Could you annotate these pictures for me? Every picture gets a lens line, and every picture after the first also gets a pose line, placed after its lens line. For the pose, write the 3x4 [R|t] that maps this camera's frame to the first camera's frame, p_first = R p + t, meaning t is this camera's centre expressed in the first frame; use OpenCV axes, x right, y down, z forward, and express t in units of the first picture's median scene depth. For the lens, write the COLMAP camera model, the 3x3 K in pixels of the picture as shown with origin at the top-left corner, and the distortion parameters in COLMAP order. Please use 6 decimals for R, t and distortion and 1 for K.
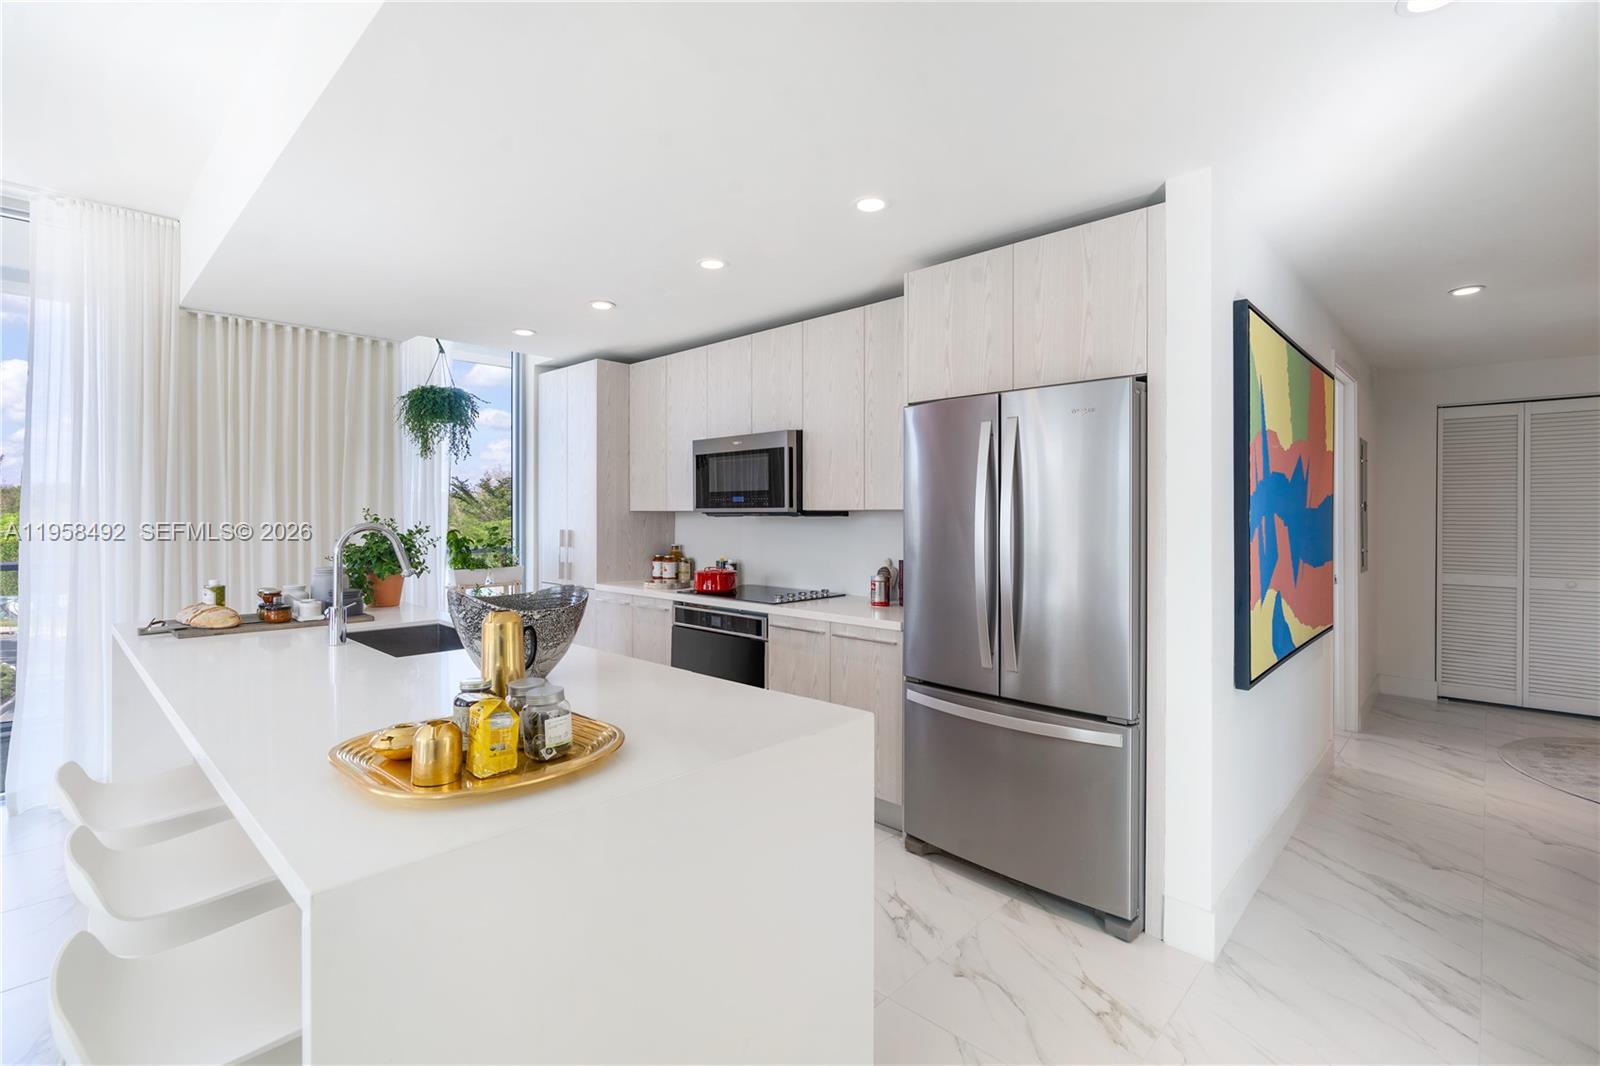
lens RADIAL K [[732.7, 0, 799.9], [0, 732.7, 516.7], [0, 0, 1]] dist [0.000068, 0.000219]
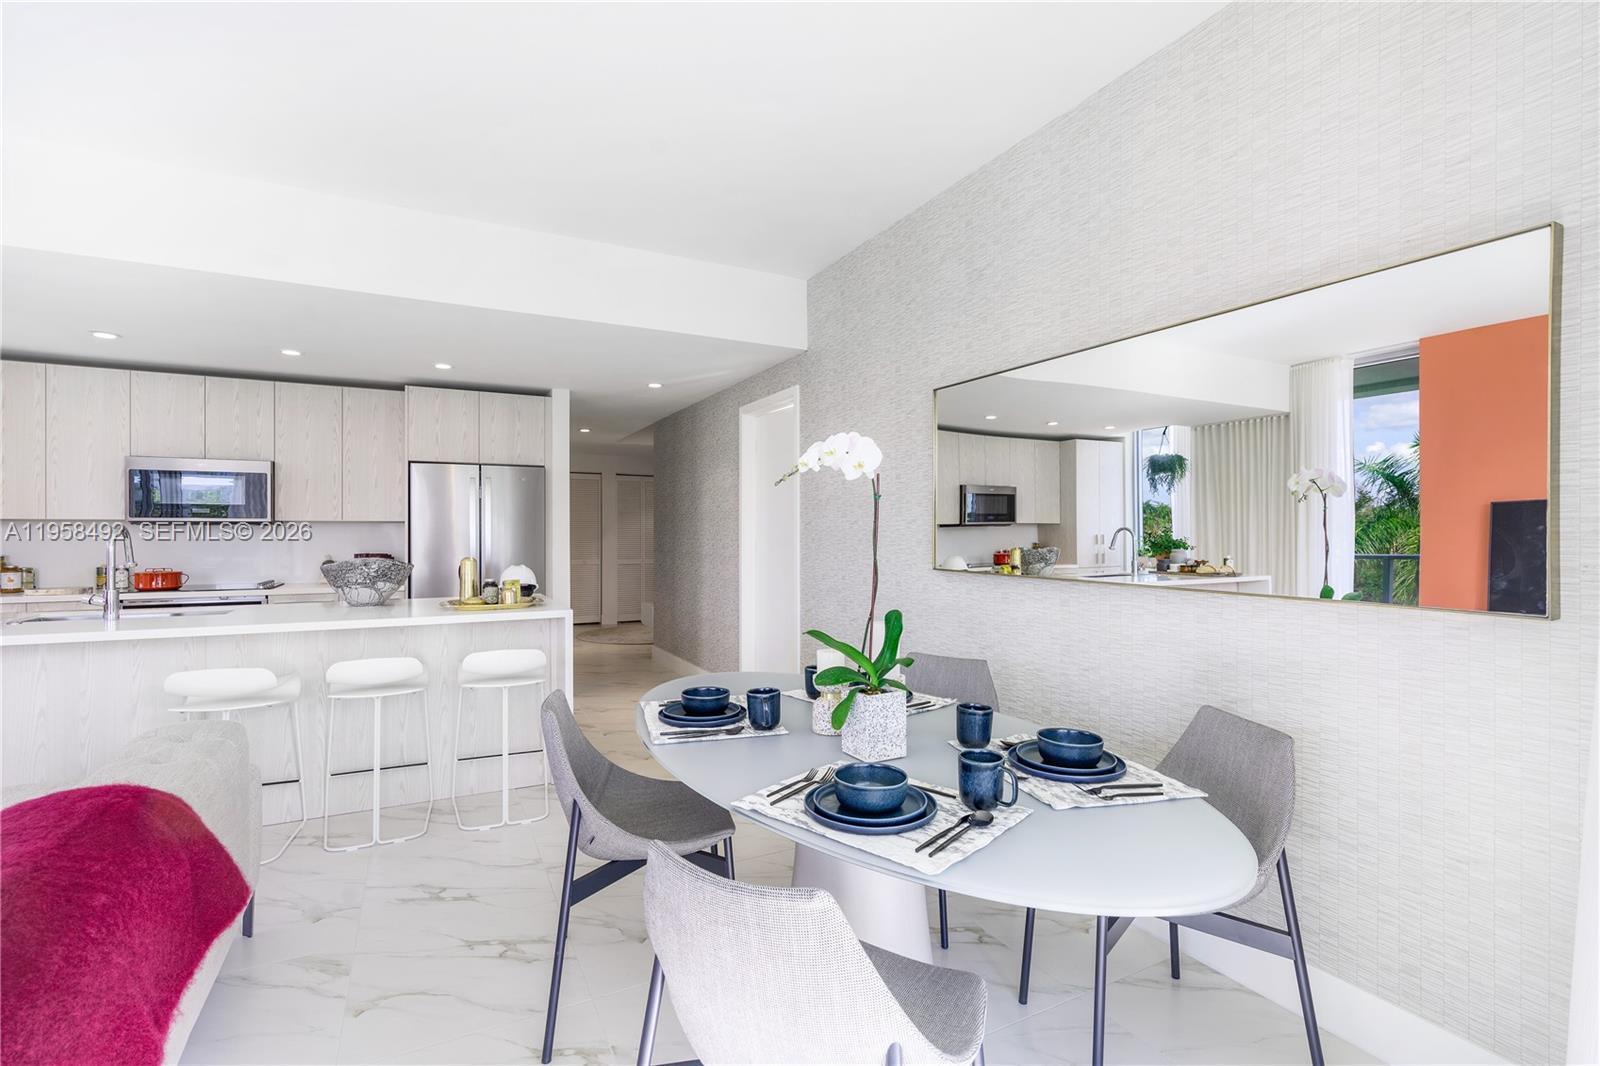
lens RADIAL K [[724.4, 0, 800.0], [0, 724.4, 533.0], [0, 0, 1]] dist [0.000464, 0.000210]
pose [[0.332000, -0.002997, 0.943275, -0.929343], [0.002675, 0.999994, 0.002235, 0.014128], [-0.943276, 0.001781, 0.332006, -0.362324]]
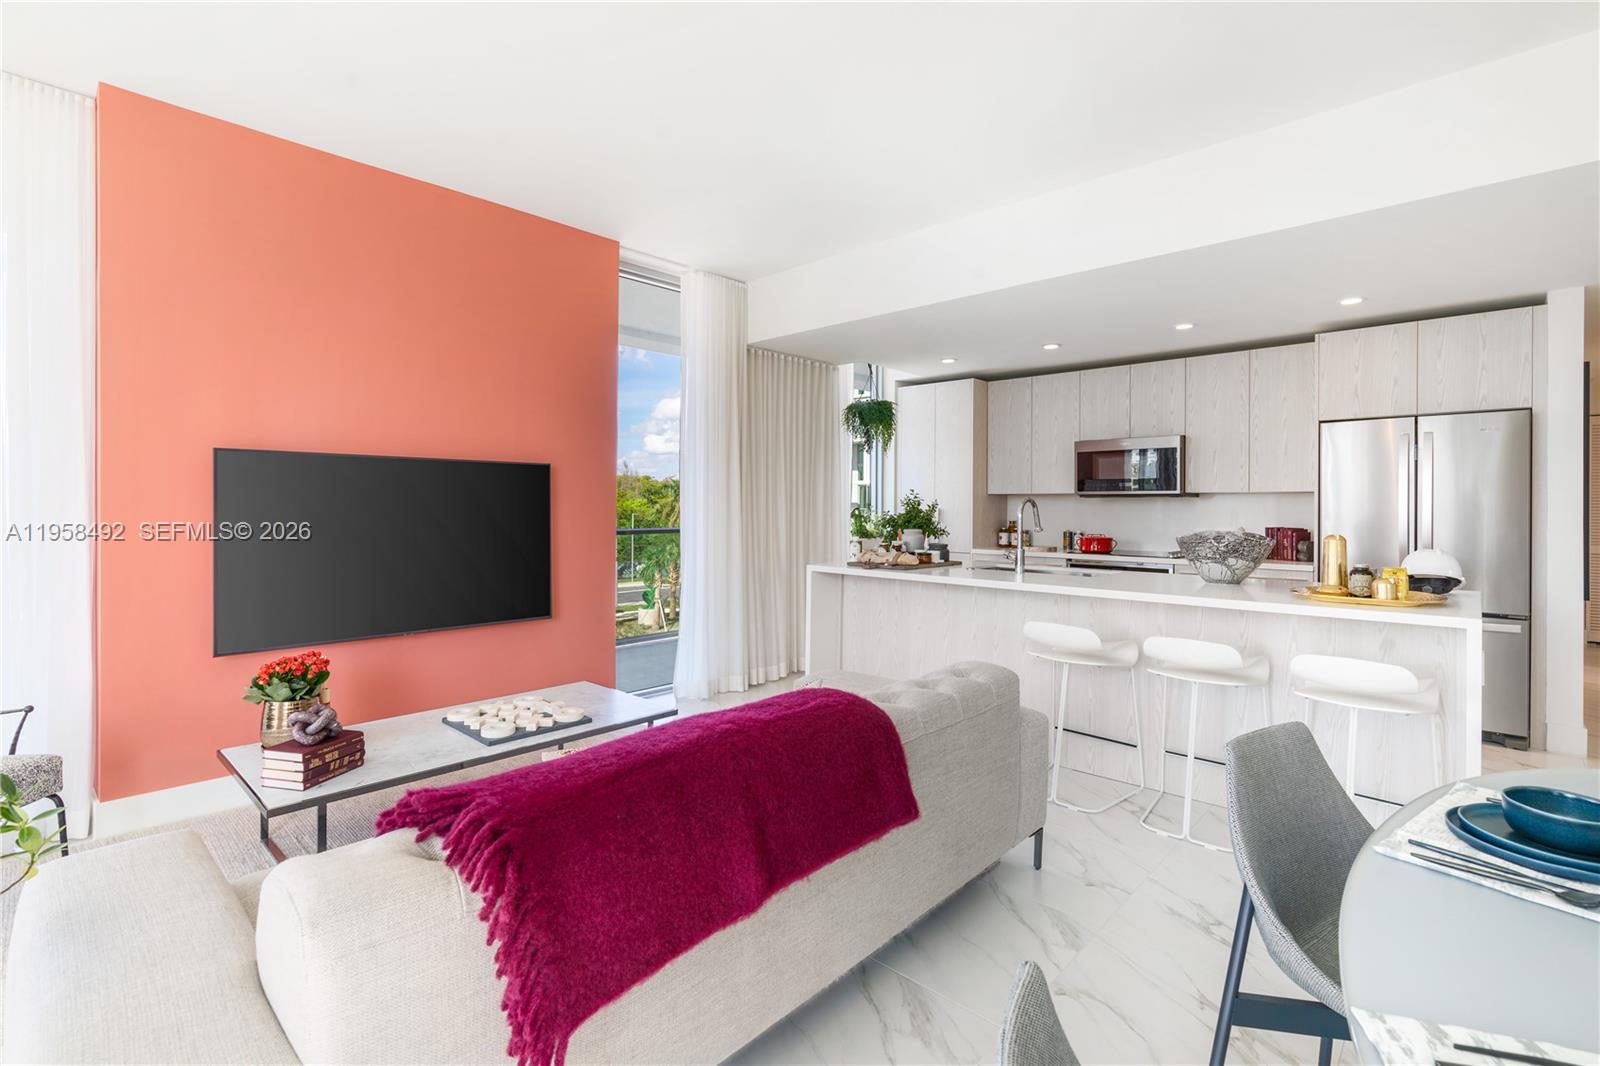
lens RADIAL K [[739.8, 0, 797.2], [0, 739.8, 506.9], [0, 0, 1]] dist [0.000255, 0.000746]
pose [[0.999971, 0.000389, 0.007545, -0.740472], [-0.000401, 0.999999, 0.001616, 0.016712], [-0.007544, -0.001619, 0.999970, -0.406540]]
